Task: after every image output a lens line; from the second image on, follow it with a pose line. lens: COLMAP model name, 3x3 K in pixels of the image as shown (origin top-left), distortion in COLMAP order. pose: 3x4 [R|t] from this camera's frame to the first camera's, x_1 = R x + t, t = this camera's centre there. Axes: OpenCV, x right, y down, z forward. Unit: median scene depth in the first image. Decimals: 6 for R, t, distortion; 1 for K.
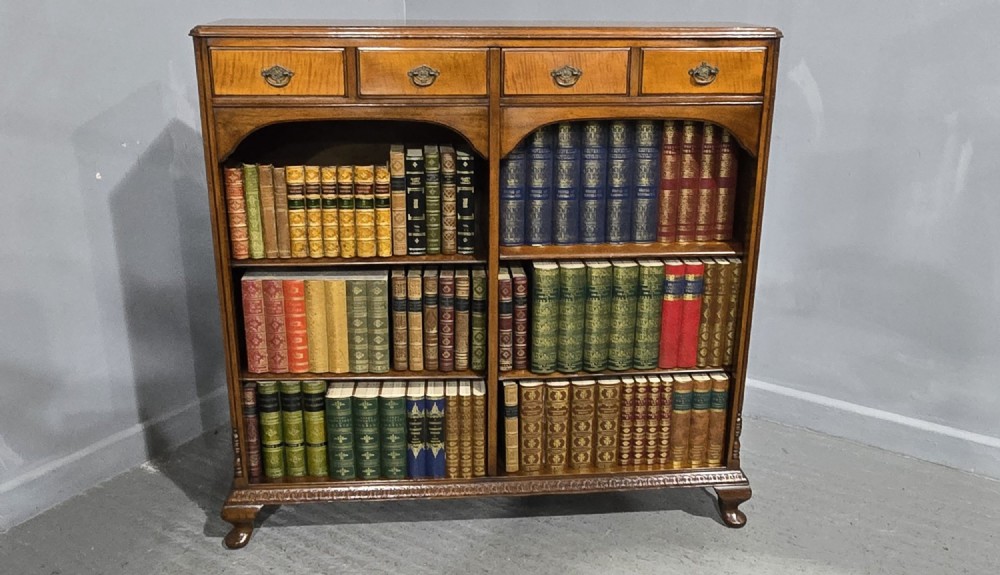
lens RADIAL K [[883.7, 0, 496.8], [0, 883.7, 291.9], [0, 0, 1]] dist [-0.045725, 0.102688]
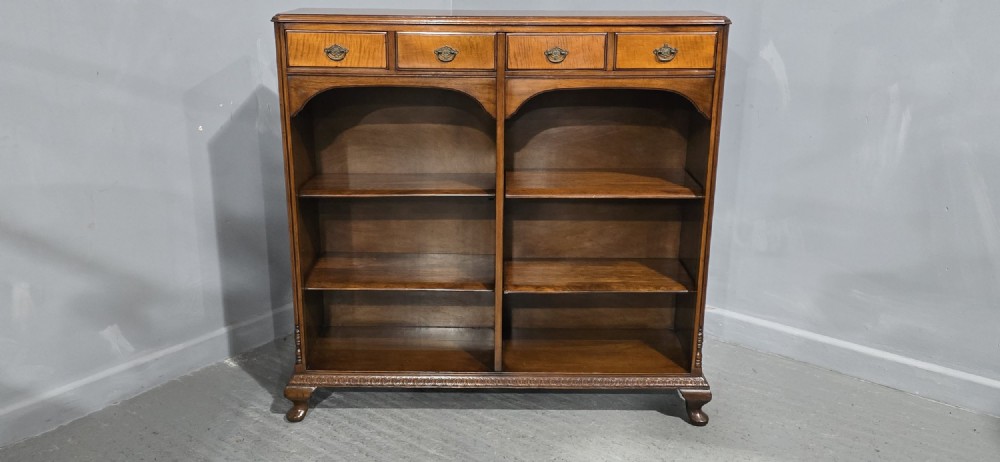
lens RADIAL K [[846.2, 0, 495.0], [0, 846.2, 231.6], [0, 0, 1]] dist [0.074411, -0.074957]
pose [[0.995977, 0.025150, -0.086005, 0.093989], [-0.028106, 0.999049, -0.033329, 0.053067], [0.085085, 0.035612, 0.995737, -0.216637]]
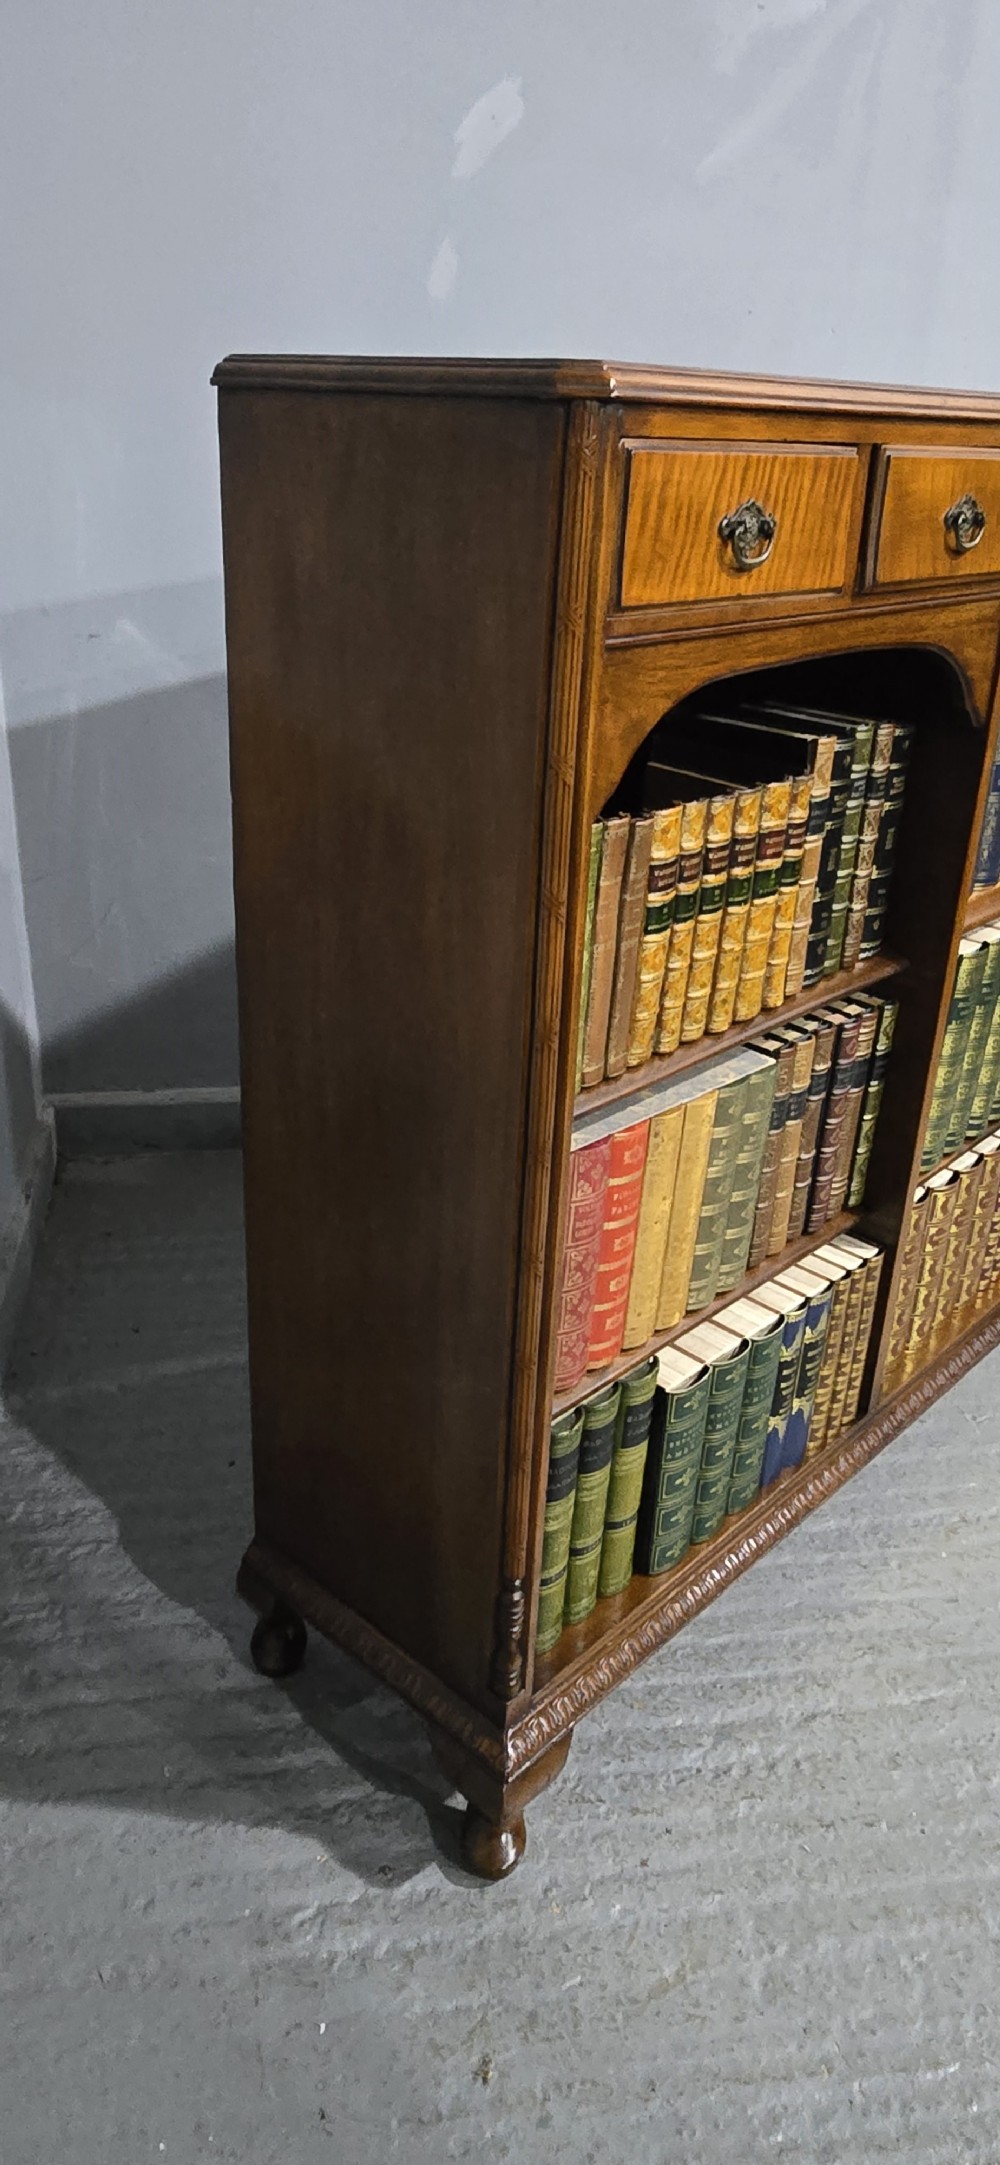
lens RADIAL K [[1427.3, 0, 469.4], [0, 1427.3, 1071.2], [0, 0, 1]] dist [-0.006915, 0.001206]
pose [[0.749761, -0.256693, 0.609891, -0.616472], [0.185820, 0.966279, 0.178256, -0.148887], [-0.635082, -0.020319, 0.772177, 0.583742]]
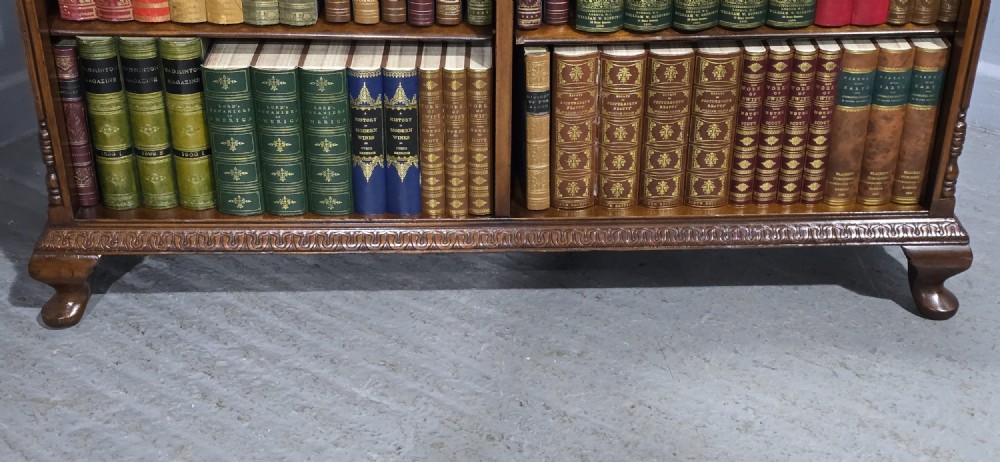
lens RADIAL K [[1312.5, 0, 484.4], [0, 1312.5, 230.7], [0, 0, 1]] dist [0.096792, 0.000000]
pose [[0.997966, 0.025915, -0.058249, 0.034358], [-0.013586, 0.979115, 0.202852, 0.049554], [0.062290, -0.201648, 0.977475, 0.181692]]
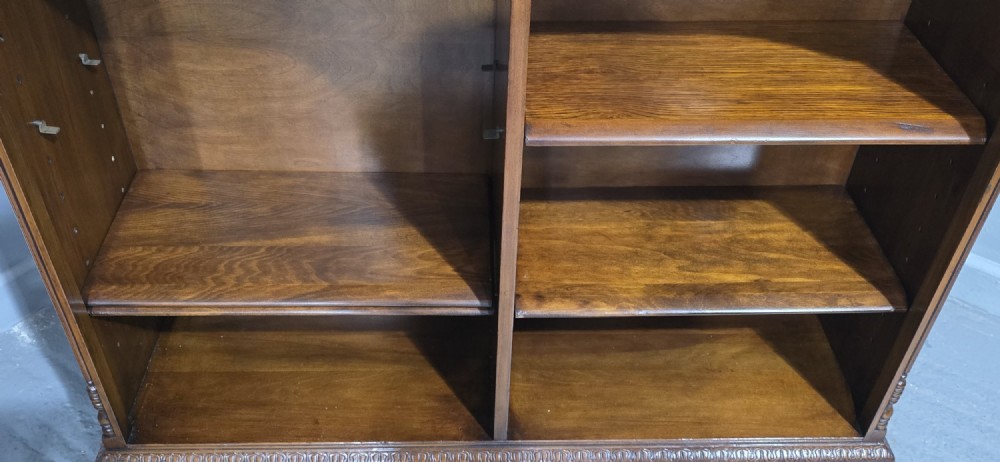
lens RADIAL K [[846.2, 0, 499.2], [0, 846.2, 238.8], [0, 0, 1]] dist [0.074411, -0.074957]
pose [[0.998652, 0.045495, -0.024977, 0.002749], [-0.033003, 0.928086, 0.370901, -0.173854], [0.040055, -0.369577, 0.928336, 0.493199]]
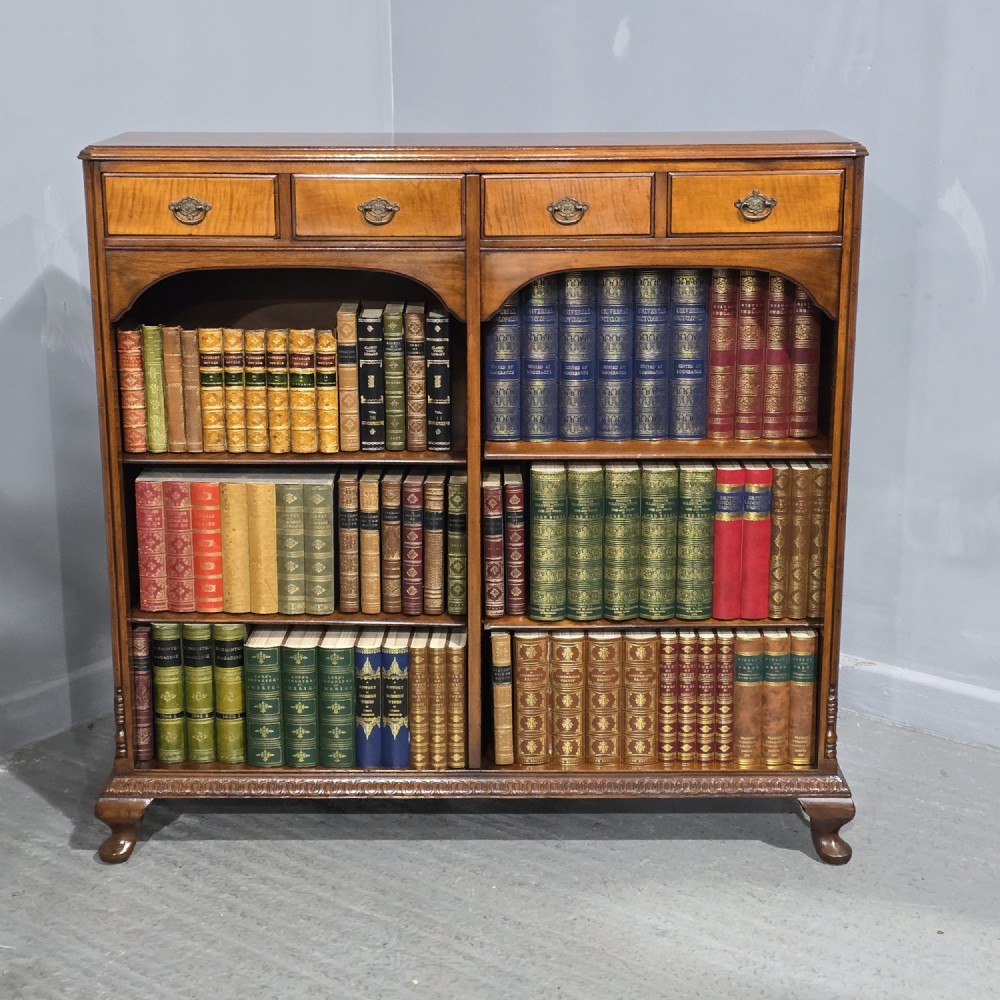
lens RADIAL K [[1771.2, 0, 484.4], [0, 1771.2, 488.1], [0, 0, 1]] dist [0.111526, 0.000000]
pose [[0.995335, 0.013293, -0.095558, 0.142377], [-0.020567, 0.996931, -0.075540, 0.097297], [0.094260, 0.077153, 0.992553, -0.448715]]
